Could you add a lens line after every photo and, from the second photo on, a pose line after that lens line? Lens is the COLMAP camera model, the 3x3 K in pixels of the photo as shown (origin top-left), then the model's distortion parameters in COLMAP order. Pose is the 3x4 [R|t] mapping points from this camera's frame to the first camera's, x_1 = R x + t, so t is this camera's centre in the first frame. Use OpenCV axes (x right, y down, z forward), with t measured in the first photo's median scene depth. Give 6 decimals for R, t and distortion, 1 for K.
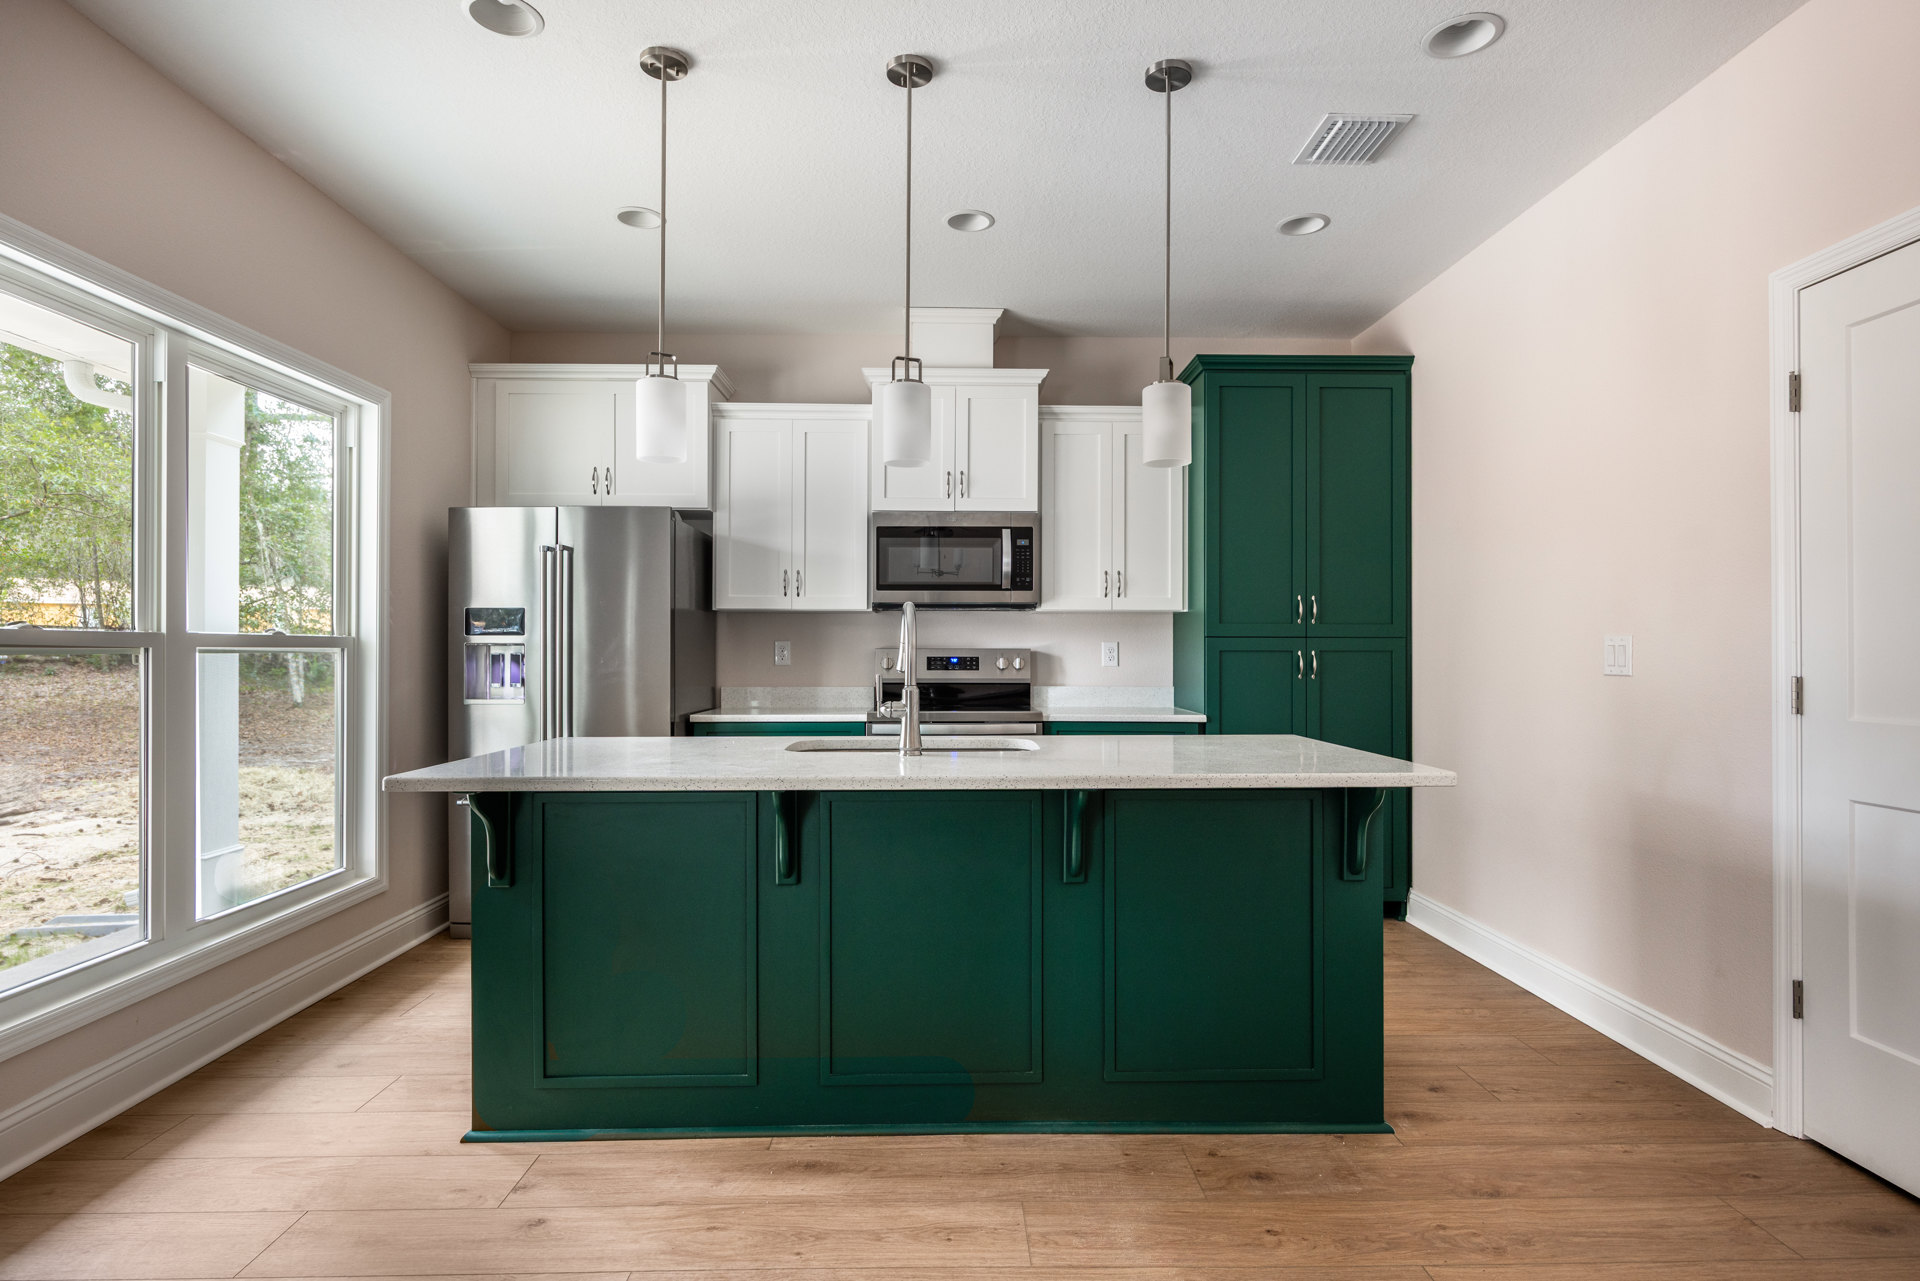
lens RADIAL K [[1001.7, 0, 960.0], [0, 1001.7, 640.5], [0, 0, 1]] dist [-0.001480, 0.000204]
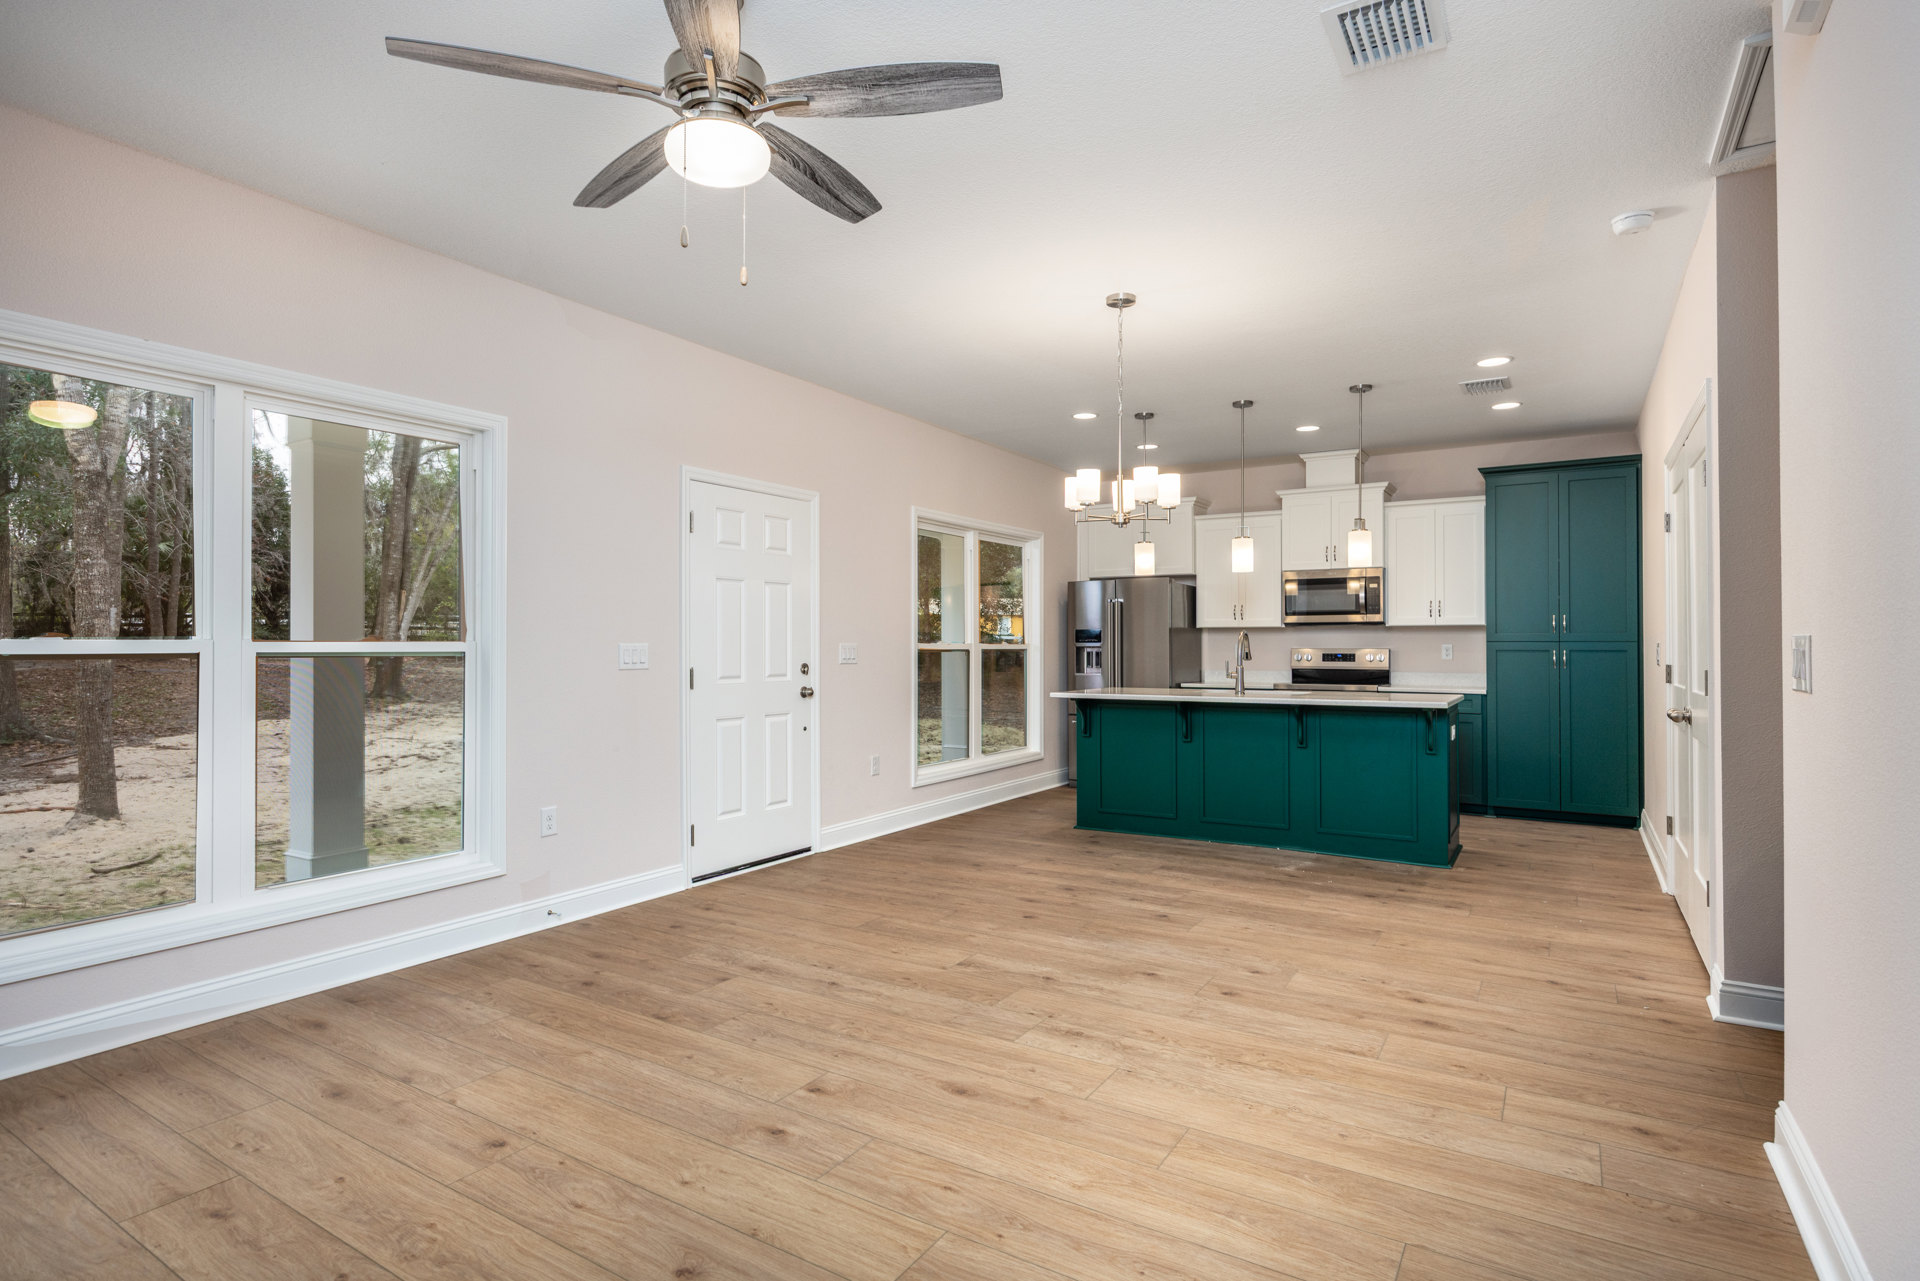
lens RADIAL K [[963.4, 0, 960.0], [0, 963.4, 640.5], [0, 0, 1]] dist [-0.000384, -0.000026]
pose [[0.829253, -0.005428, -0.558846, 0.793702], [0.008779, 0.999956, 0.003314, -0.034995], [0.558804, -0.007655, 0.829265, -1.479505]]
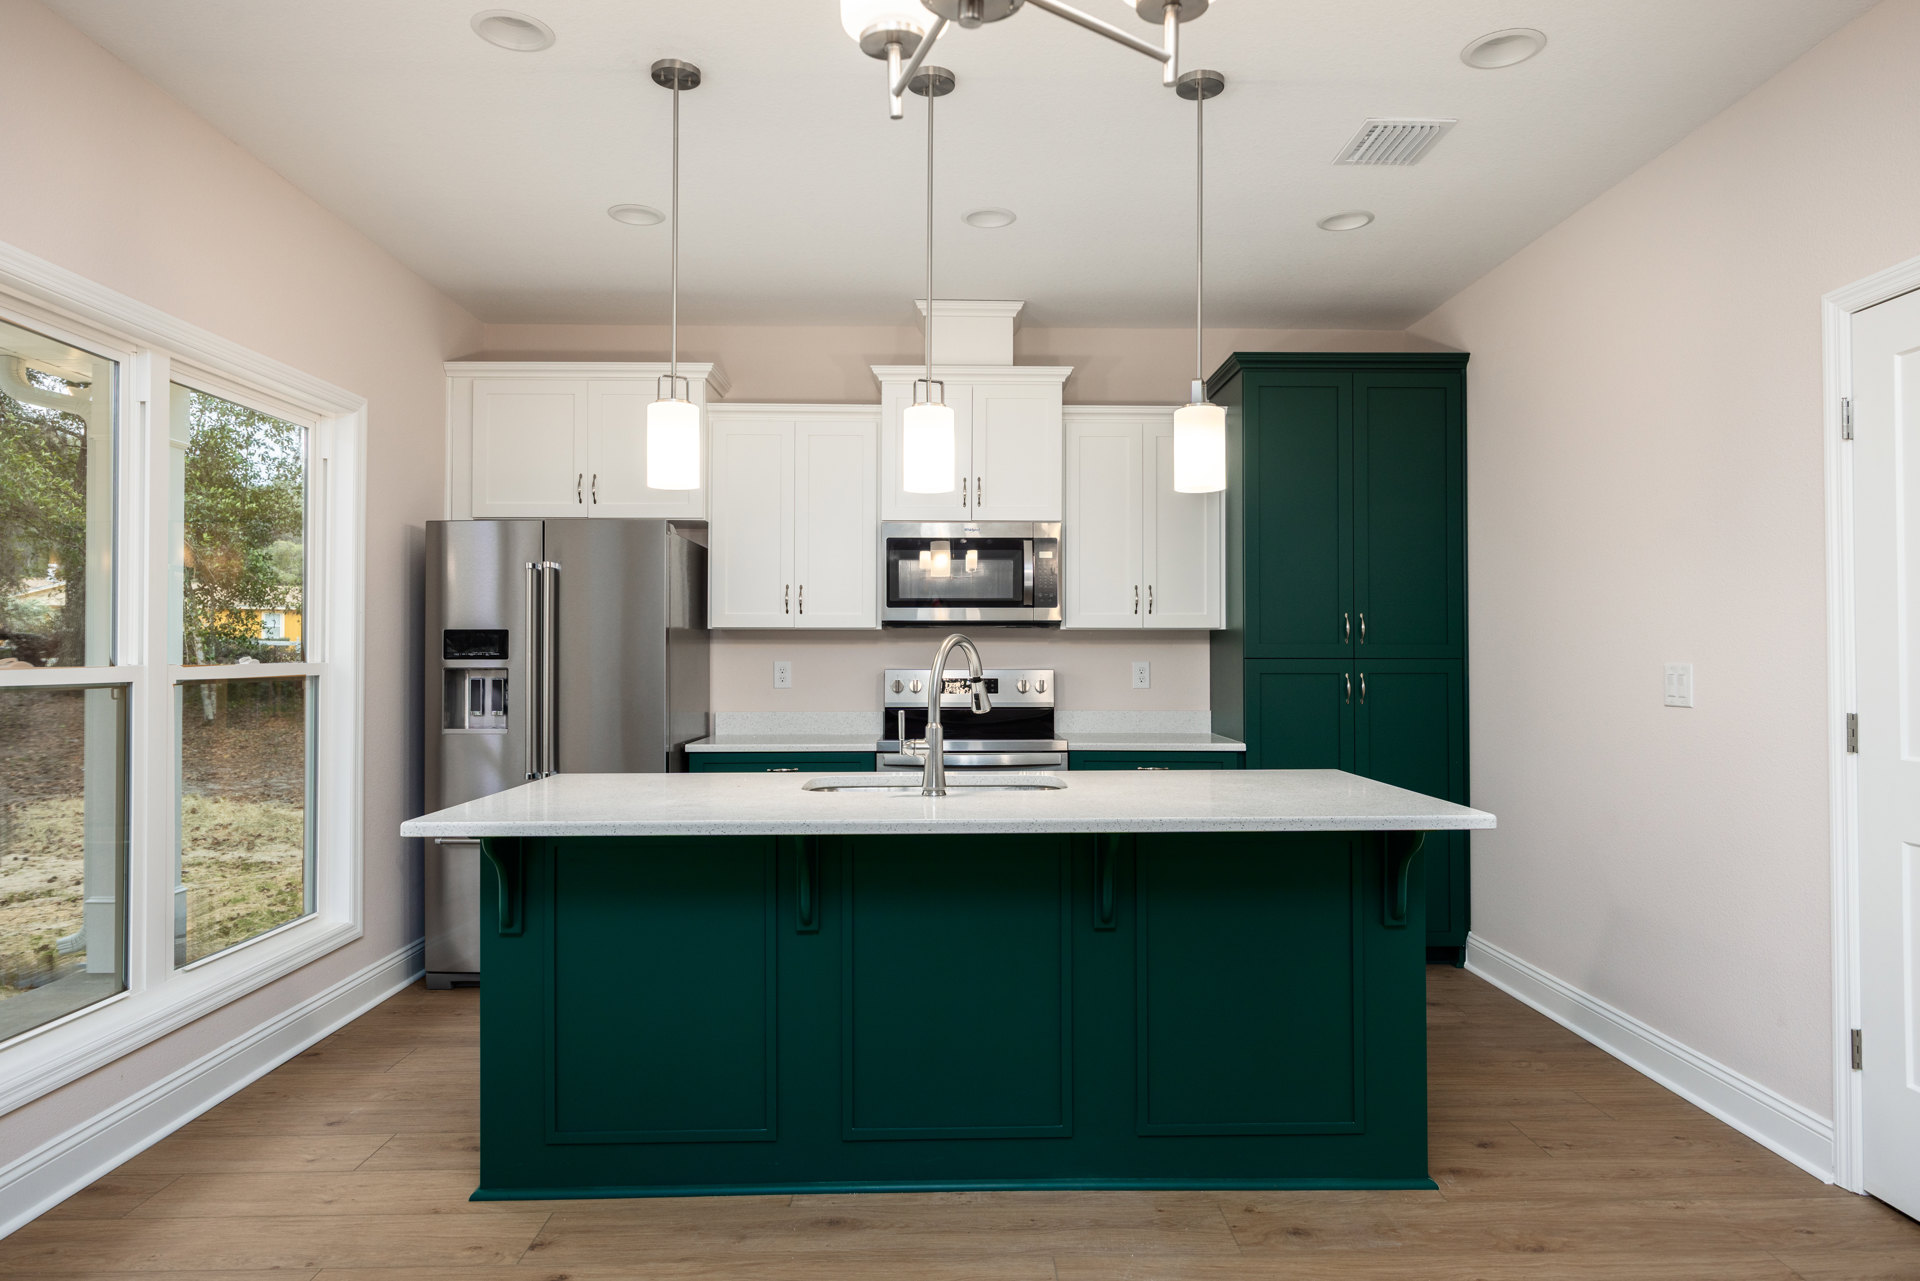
lens RADIAL K [[1144.8, 0, 969.6], [0, 1144.8, 632.9], [0, 0, 1]] dist [0.002653, -0.000565]
pose [[0.999998, -0.001886, 0.000325, -0.015573], [0.001889, 0.999925, -0.012091, -0.028661], [-0.000302, 0.012092, 0.999927, -0.102490]]
